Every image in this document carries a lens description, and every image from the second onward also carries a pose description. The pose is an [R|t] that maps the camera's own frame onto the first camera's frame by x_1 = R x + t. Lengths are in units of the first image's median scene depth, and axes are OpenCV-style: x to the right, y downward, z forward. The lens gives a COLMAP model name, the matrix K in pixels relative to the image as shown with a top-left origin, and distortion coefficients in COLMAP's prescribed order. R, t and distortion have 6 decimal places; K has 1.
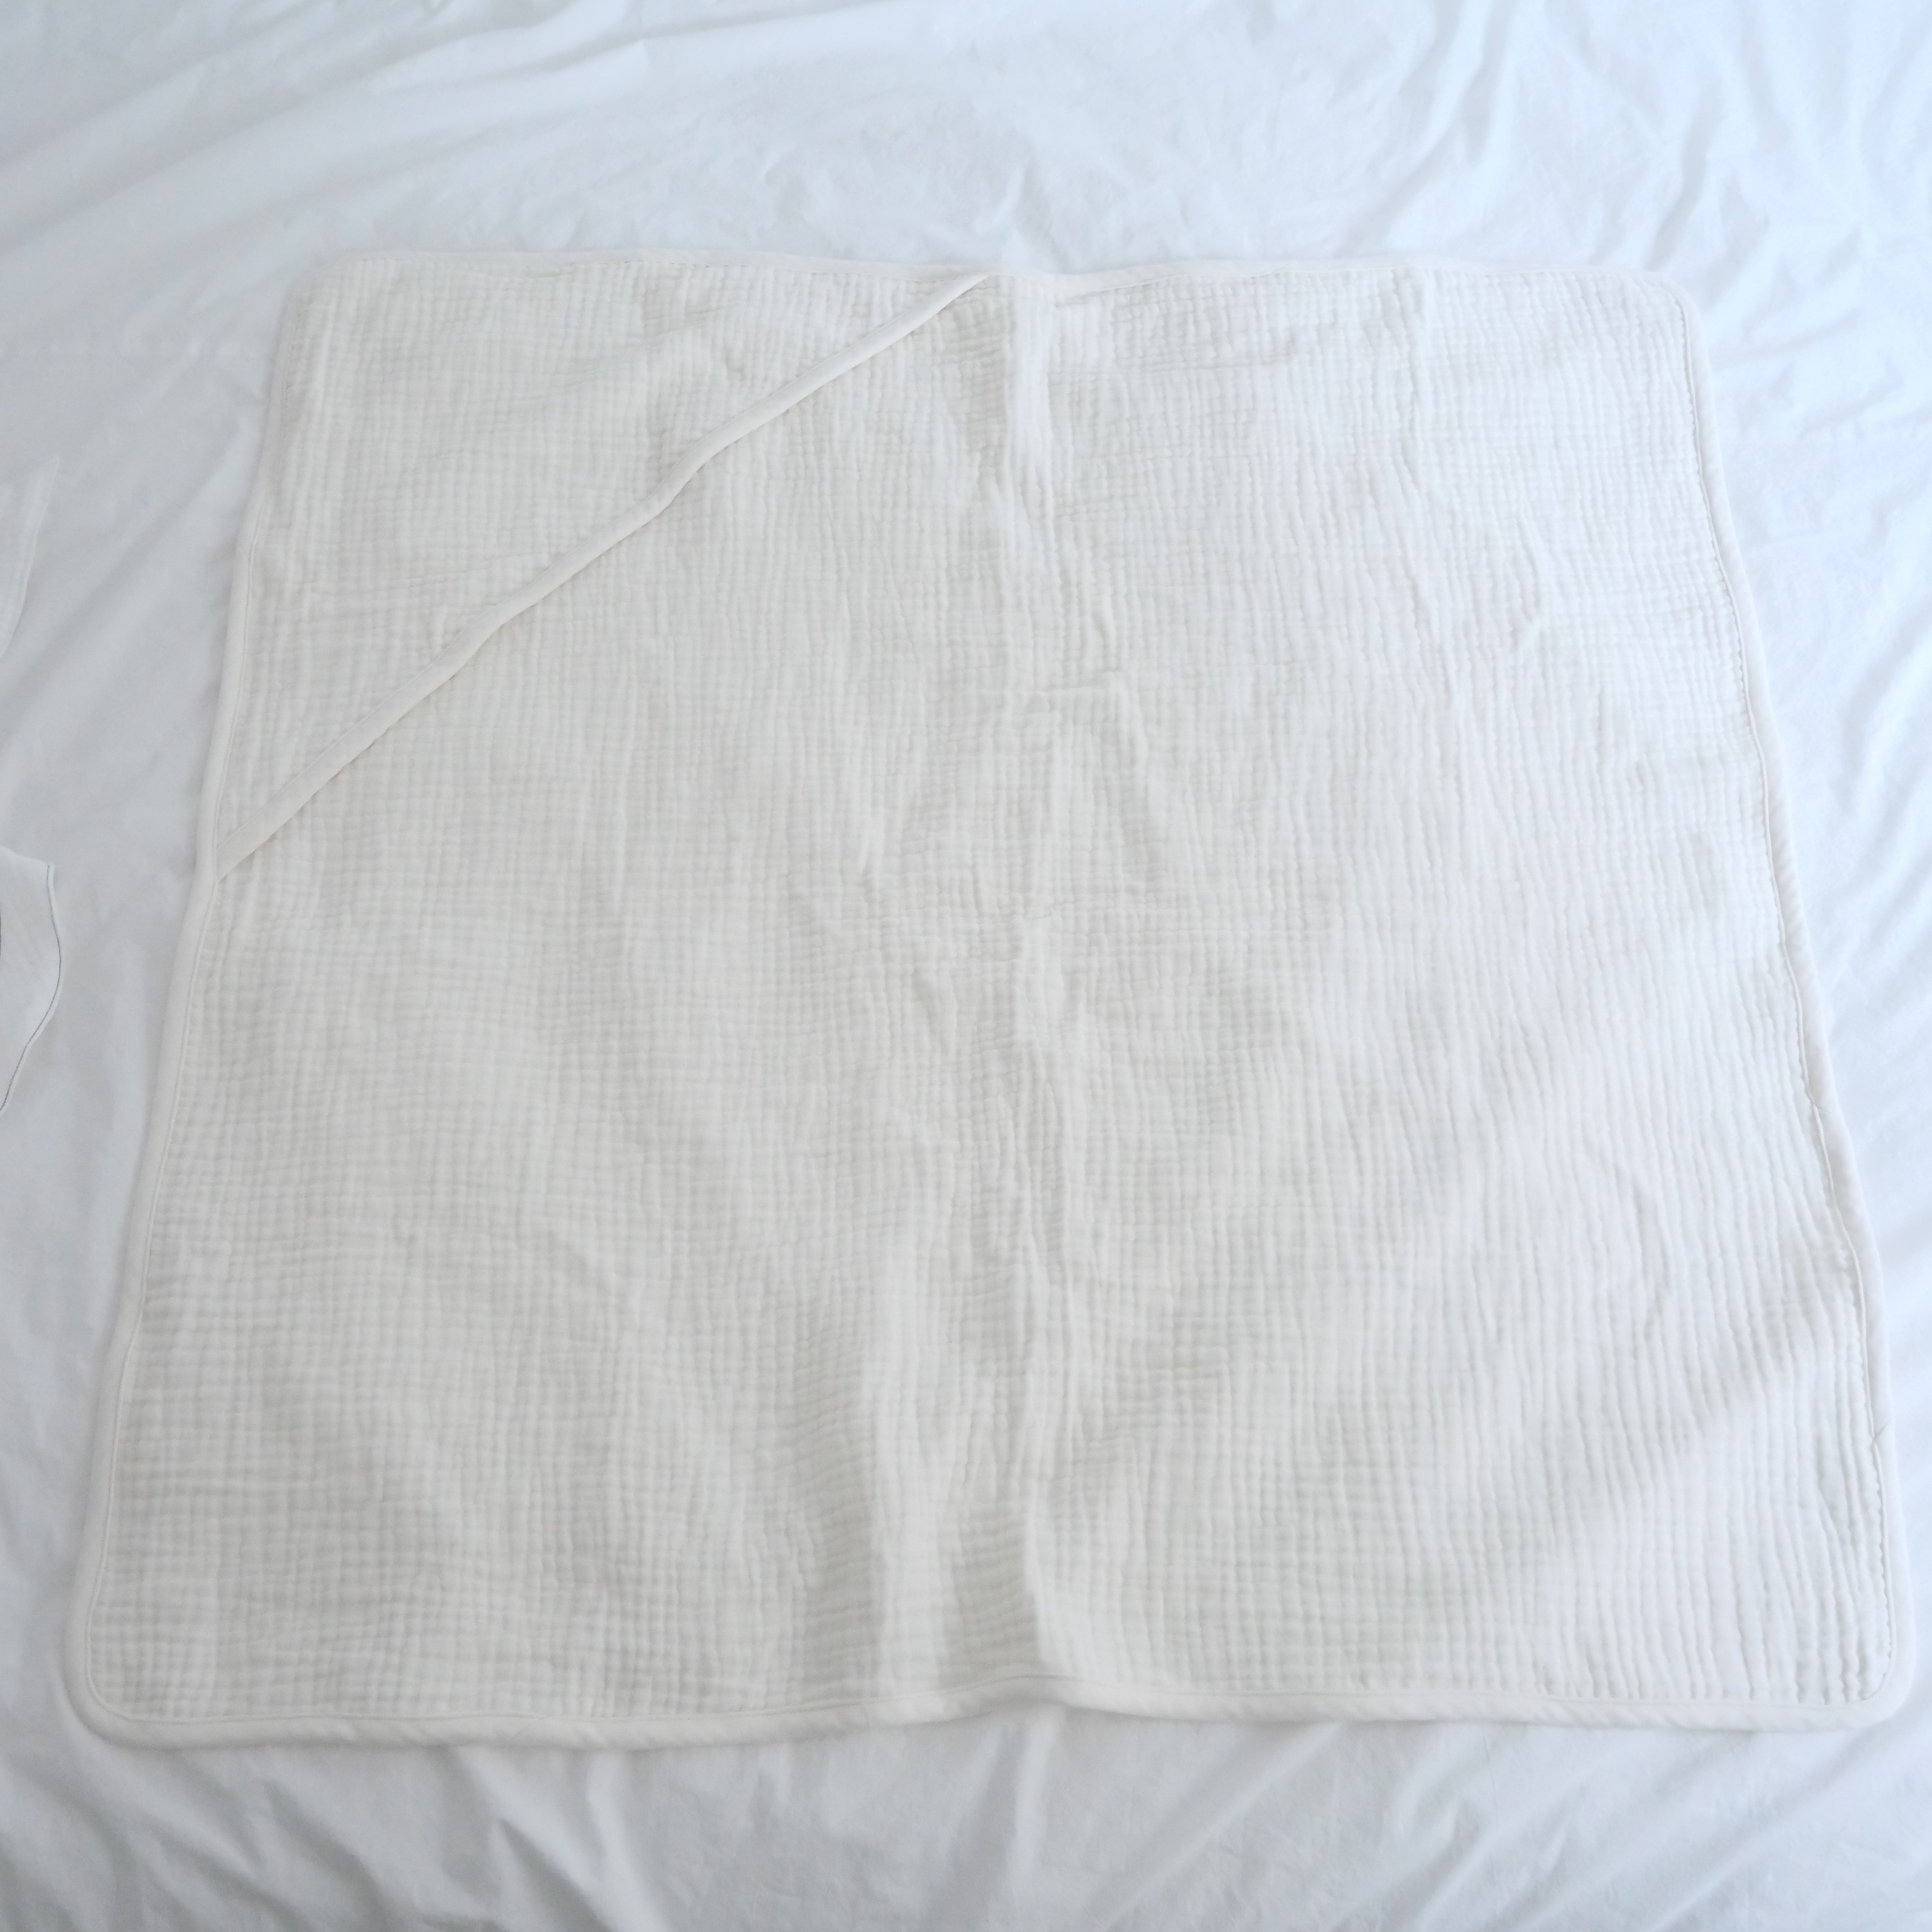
lens RADIAL K [[2005.1, 0, 966.0], [0, 2005.1, 966.0], [0, 0, 1]] dist [-0.051535, 0.006270]
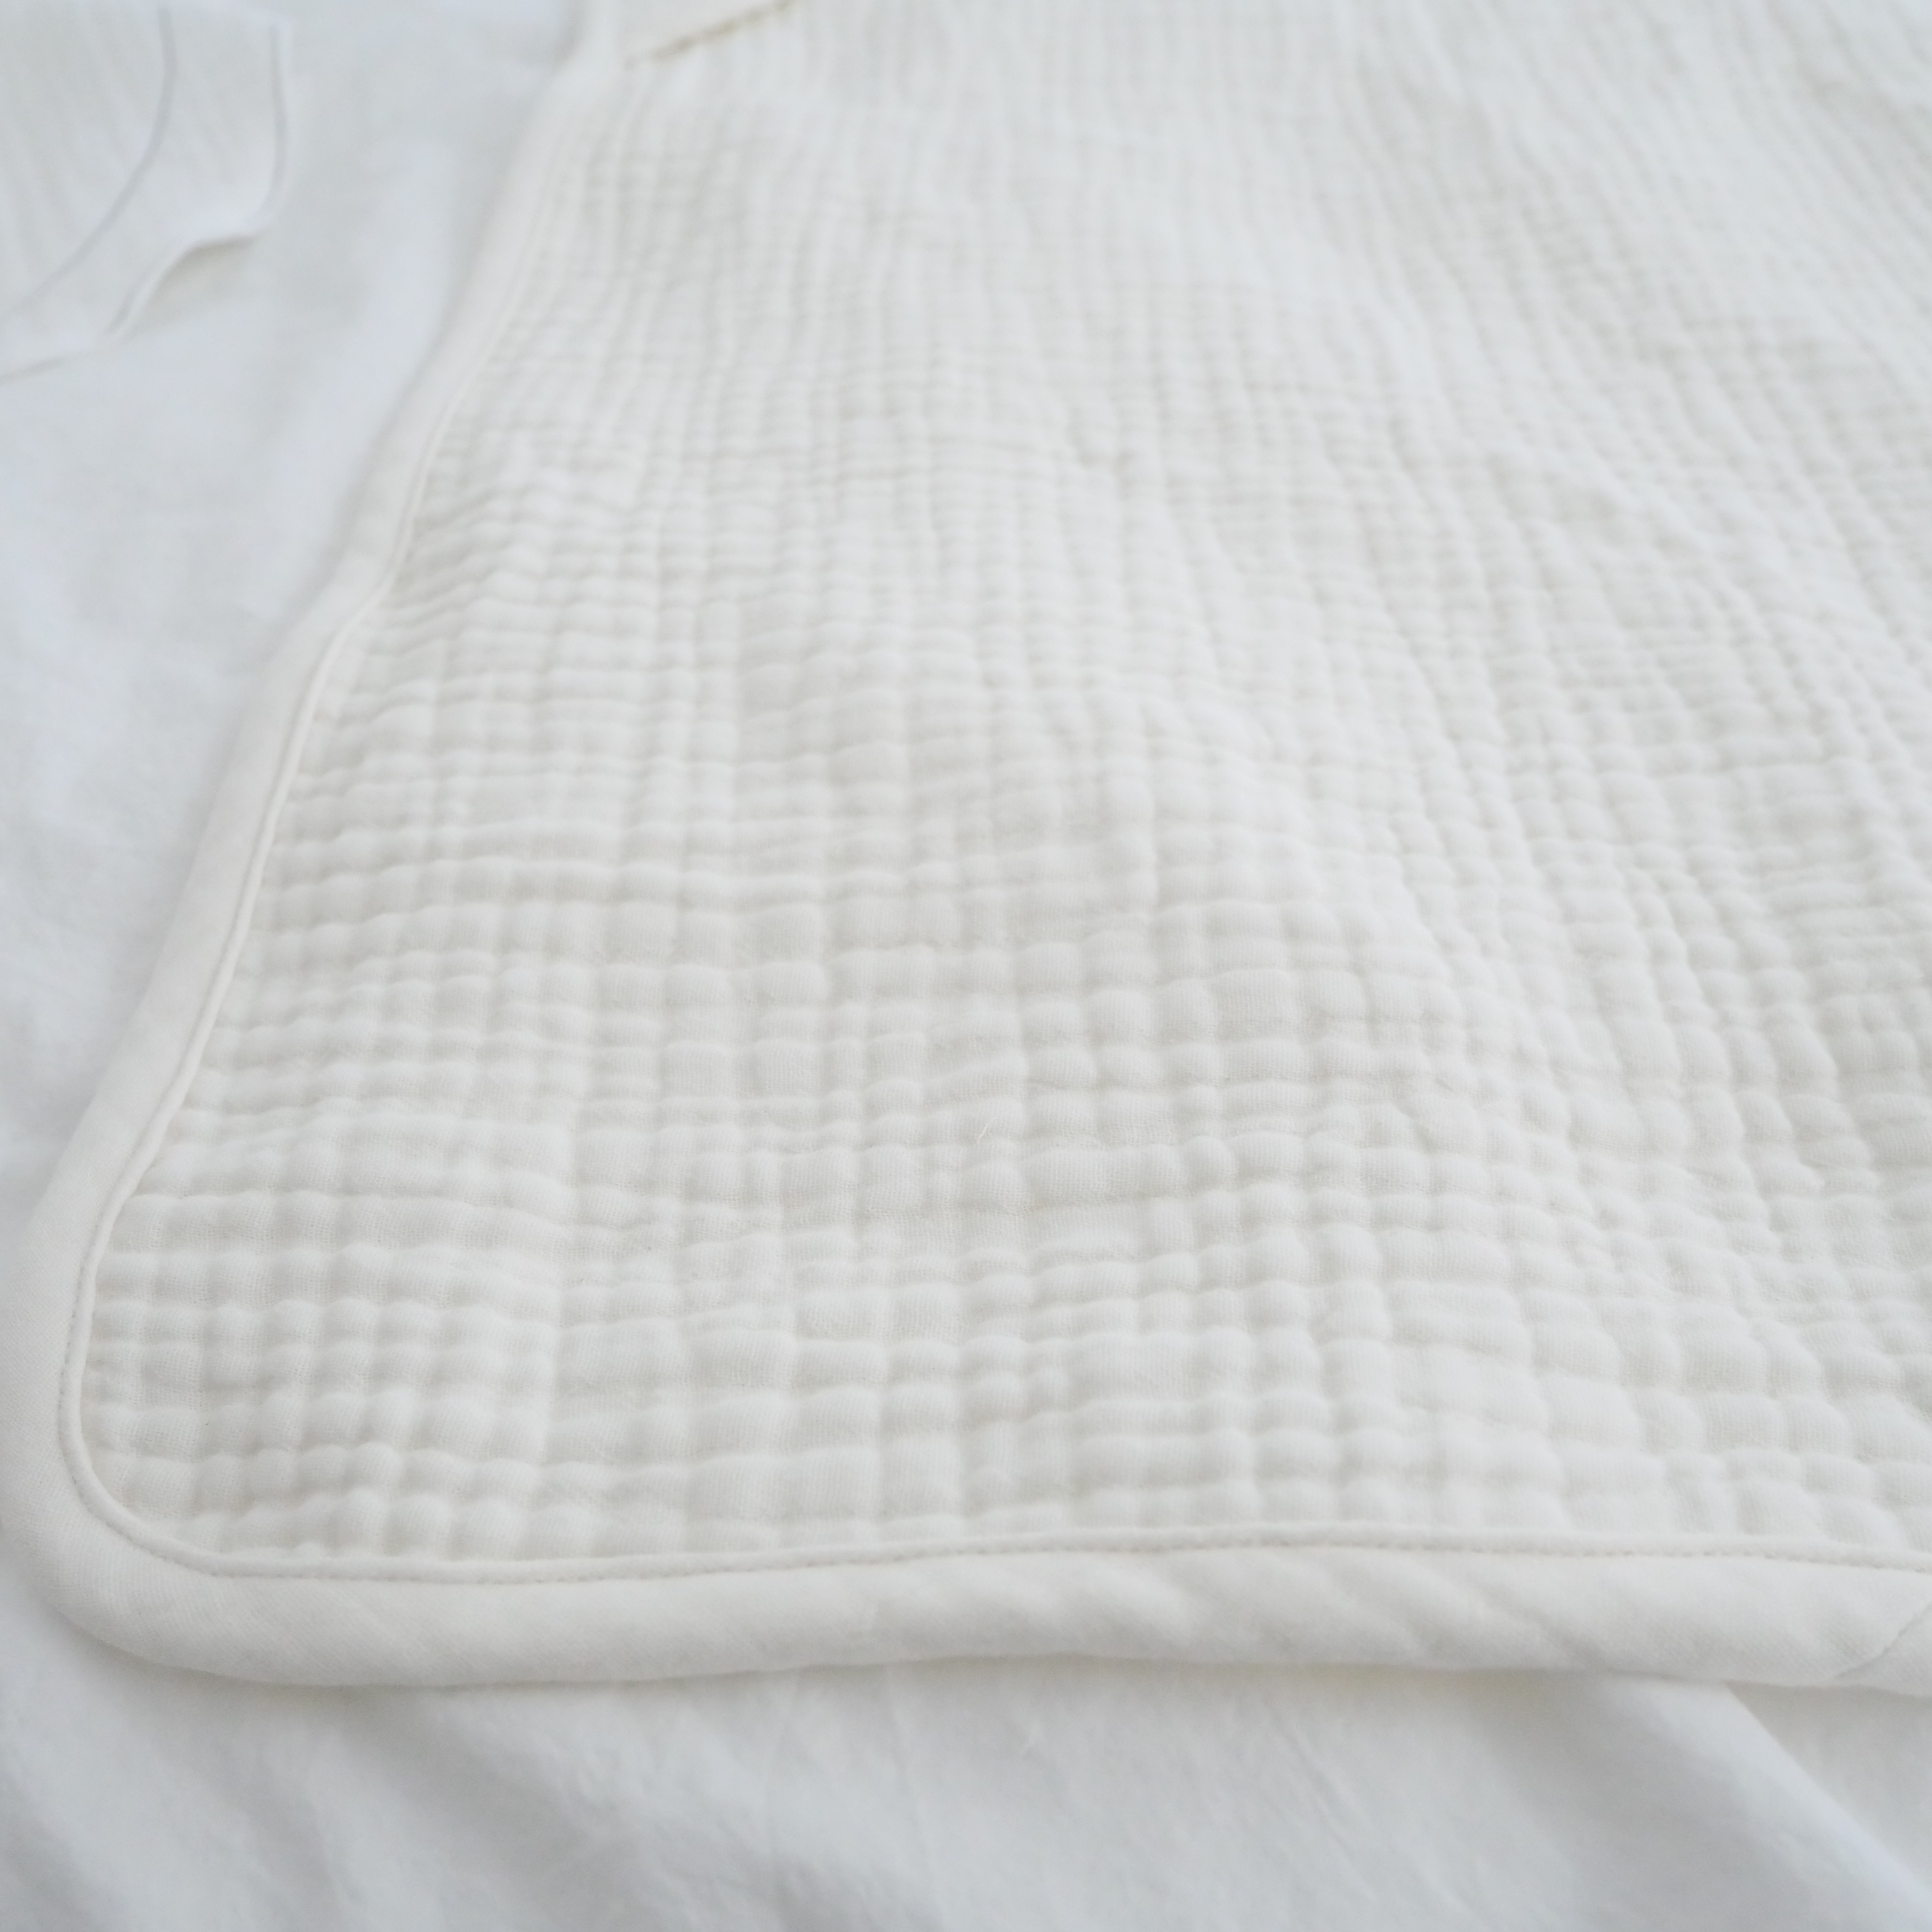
lens RADIAL K [[2005.1, 0, 966.0], [0, 2005.1, 966.0], [0, 0, 1]] dist [-0.051535, 0.006270]
pose [[0.997844, 0.009268, -0.064967, -0.300995], [-0.029471, 0.947822, -0.317436, 0.369242], [0.058635, 0.318666, 0.946052, 0.719583]]
